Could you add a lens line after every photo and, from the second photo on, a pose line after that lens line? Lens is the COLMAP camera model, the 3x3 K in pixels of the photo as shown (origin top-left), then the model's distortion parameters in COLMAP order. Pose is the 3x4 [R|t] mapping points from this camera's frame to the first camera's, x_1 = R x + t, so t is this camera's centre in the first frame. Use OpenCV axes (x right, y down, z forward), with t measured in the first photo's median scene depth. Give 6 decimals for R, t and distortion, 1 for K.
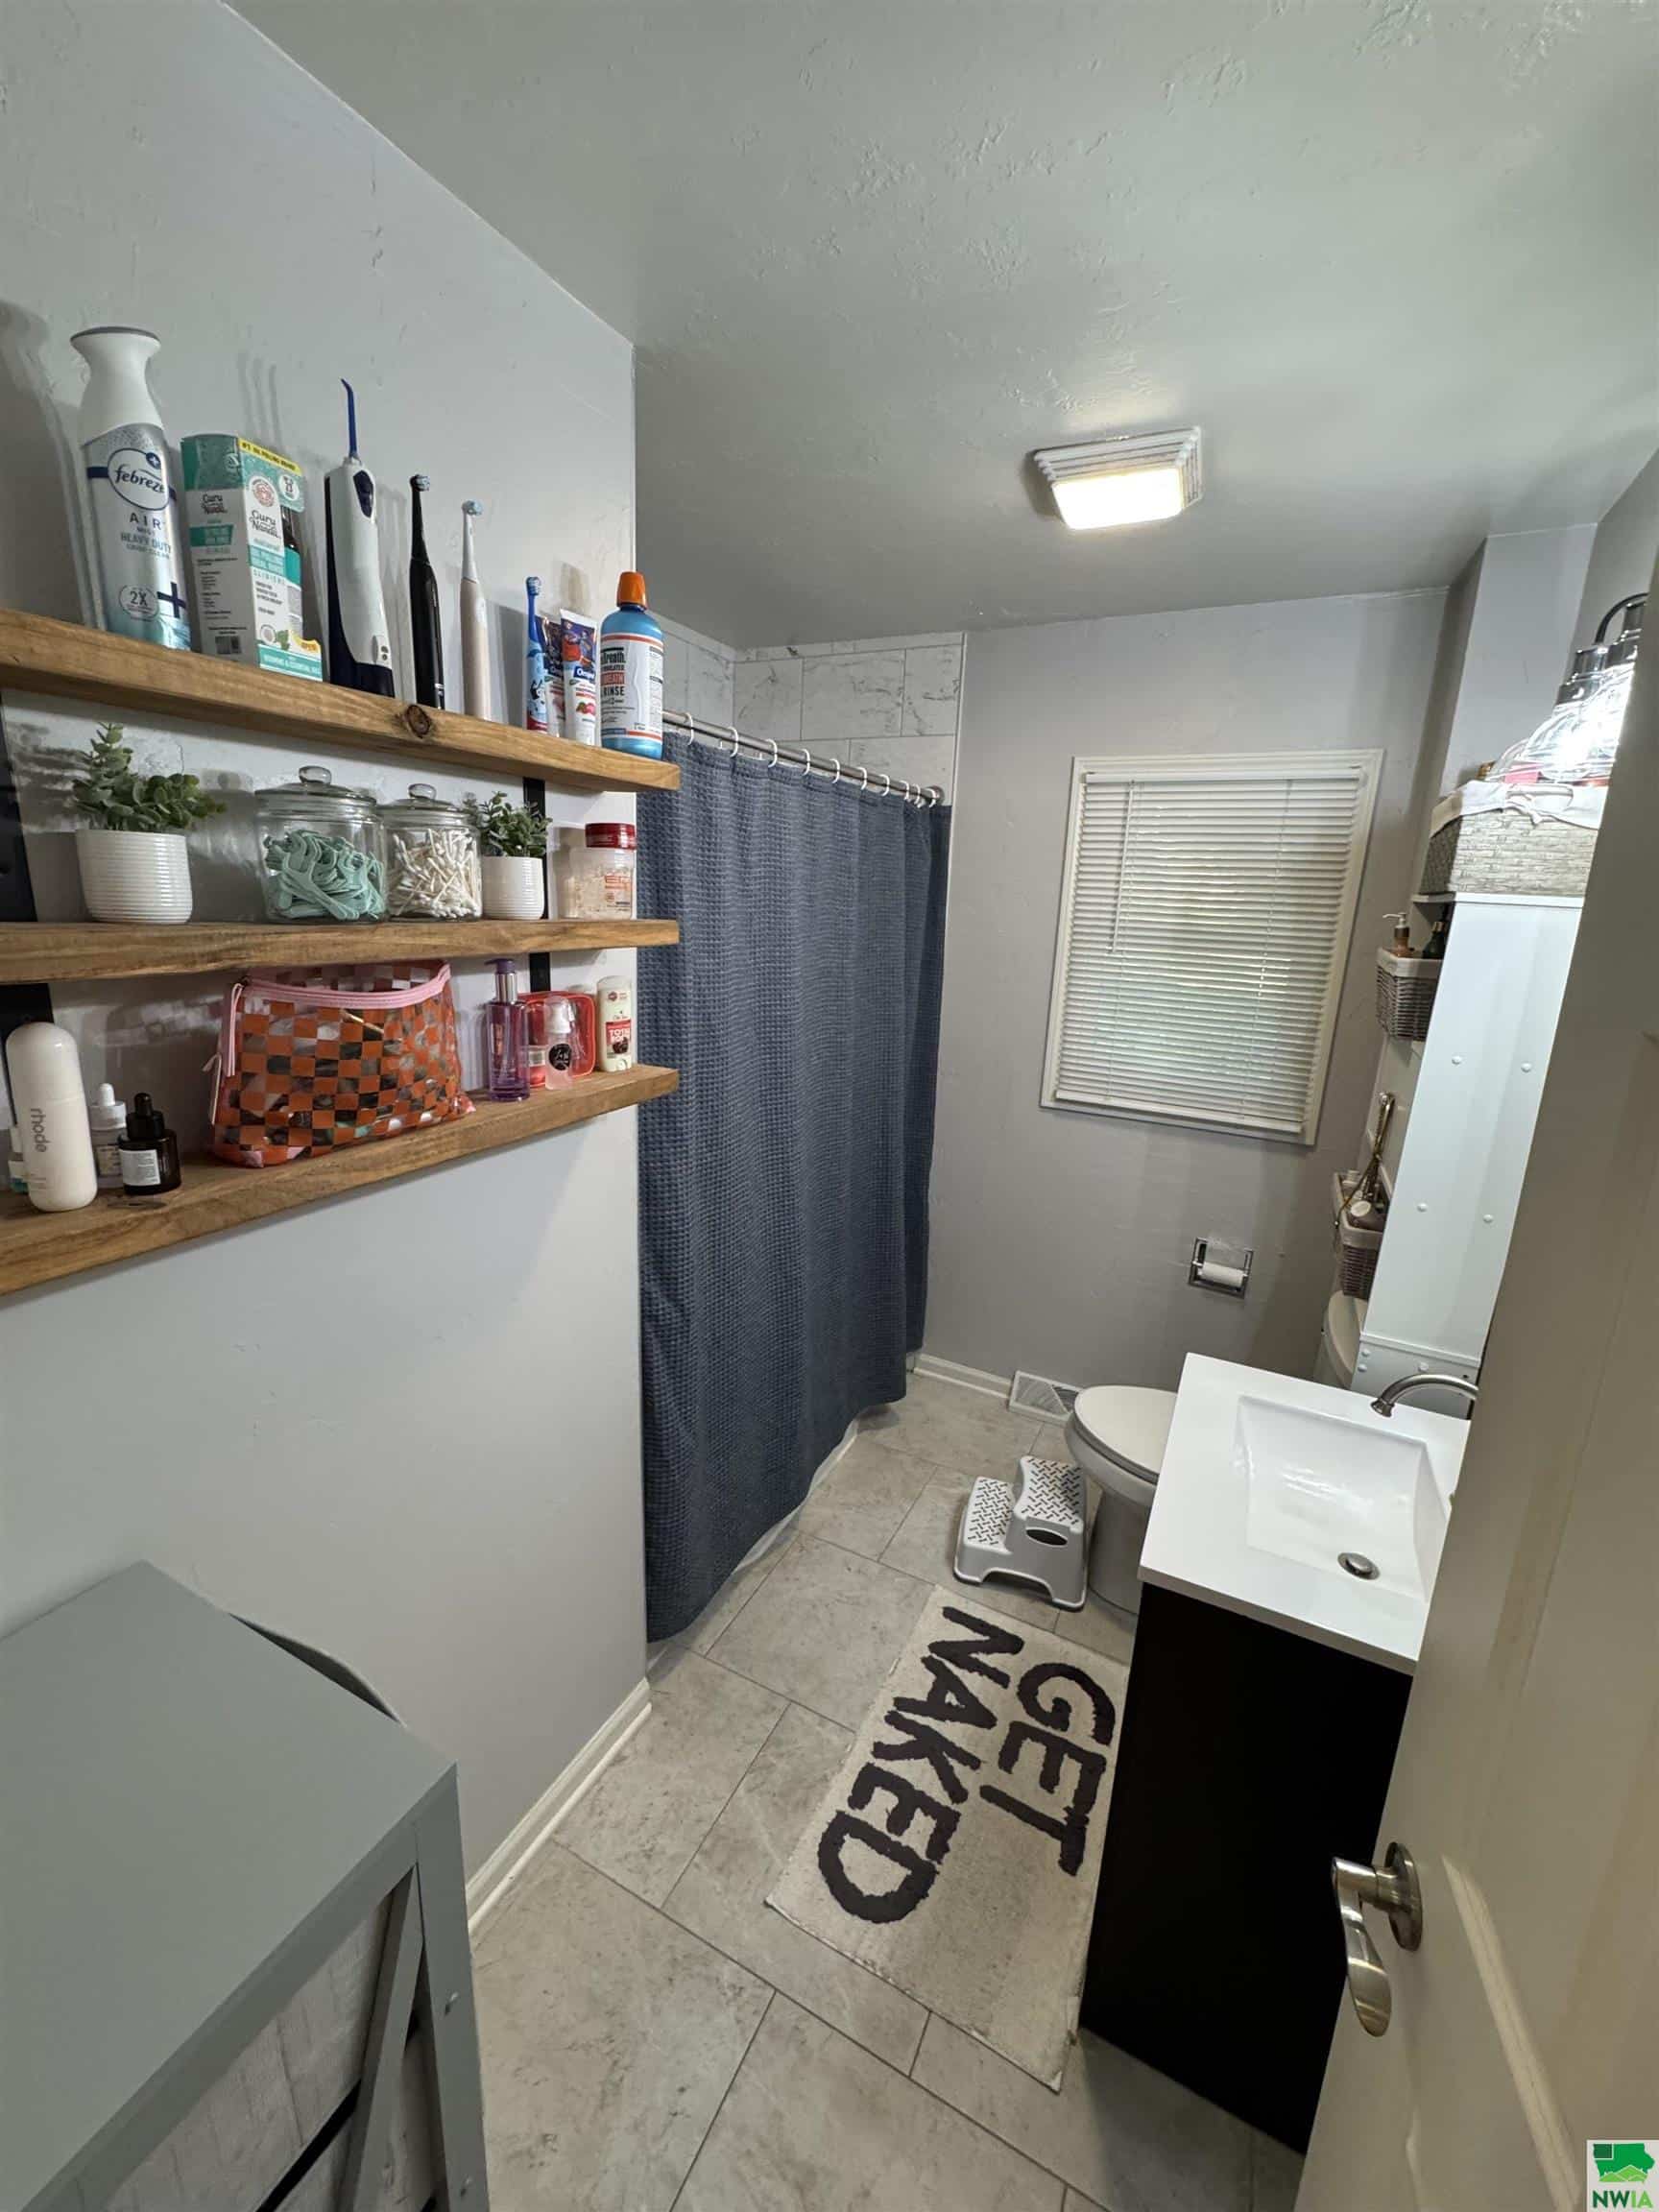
lens RADIAL K [[884.0, 0, 828.4], [0, 884.0, 1102.6], [0, 0, 1]] dist [-0.001652, -0.000142]
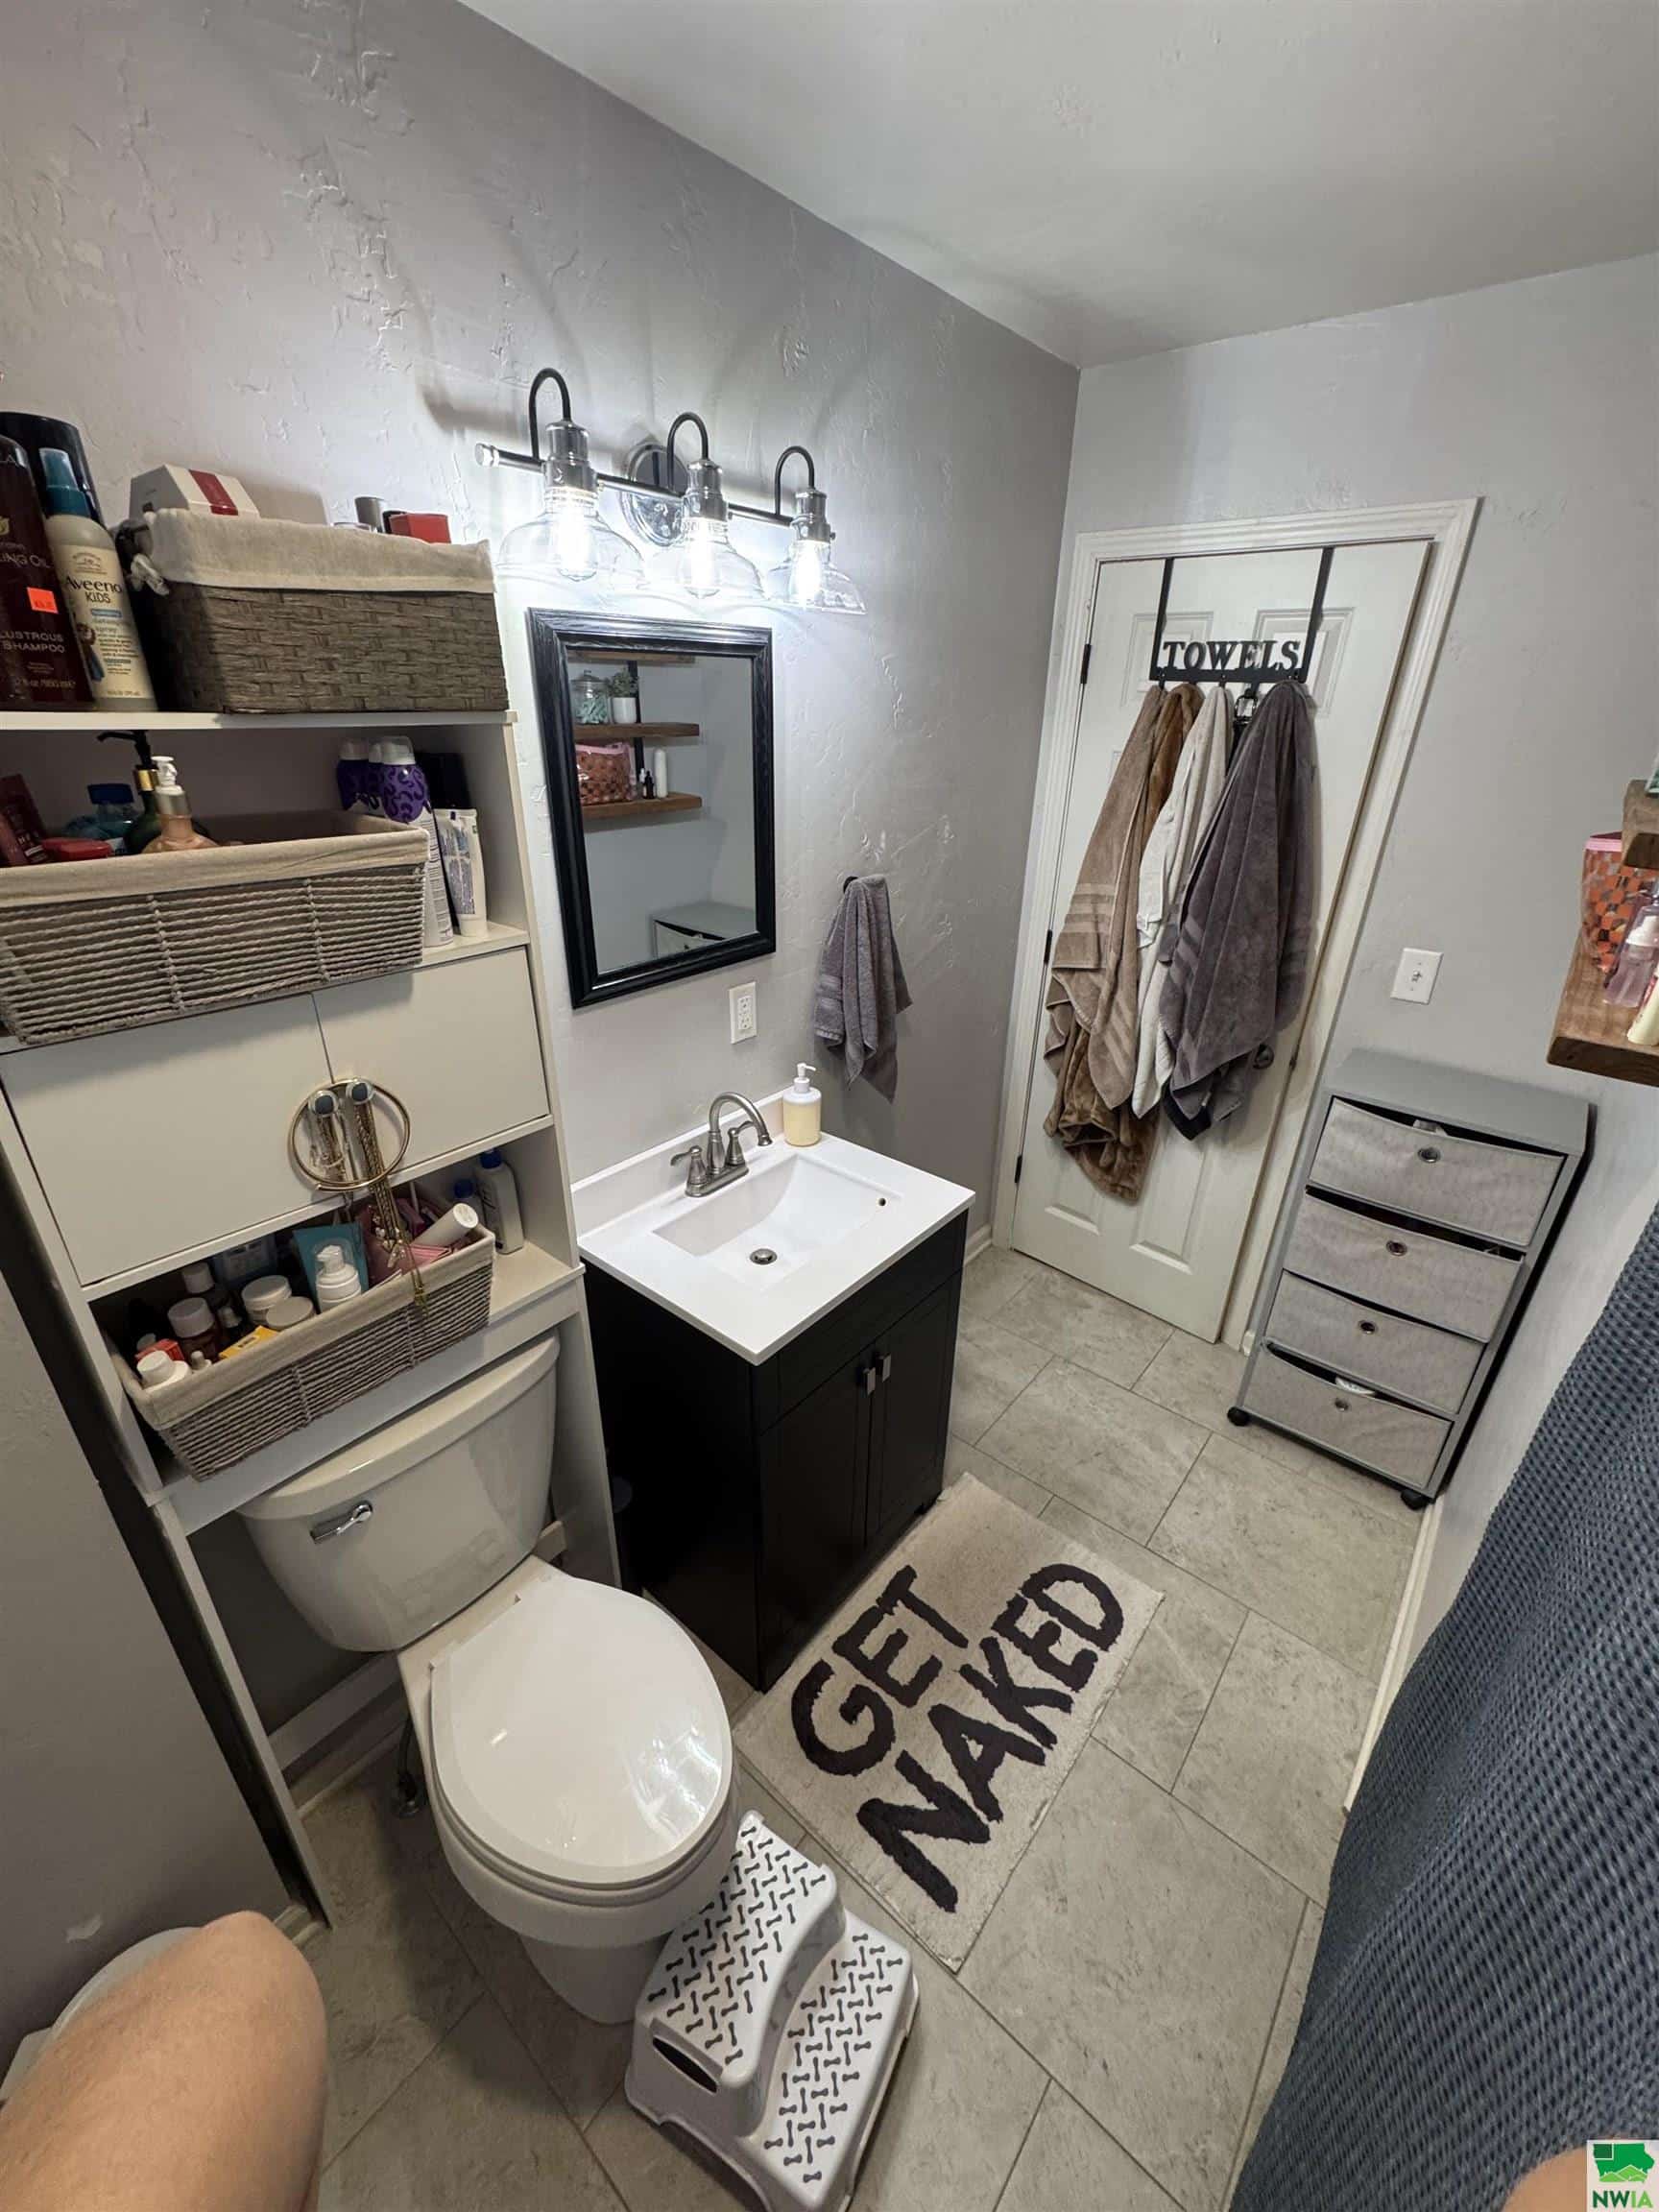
lens RADIAL K [[884.0, 0, 829.9], [0, 884.0, 1107.1], [0, 0, 1]] dist [-0.001652, -0.000142]
pose [[-0.973613, -0.147480, 0.174149, 0.235522], [-0.006195, 0.779922, 0.625846, -0.362422], [-0.228123, 0.608253, -0.760255, 1.406375]]
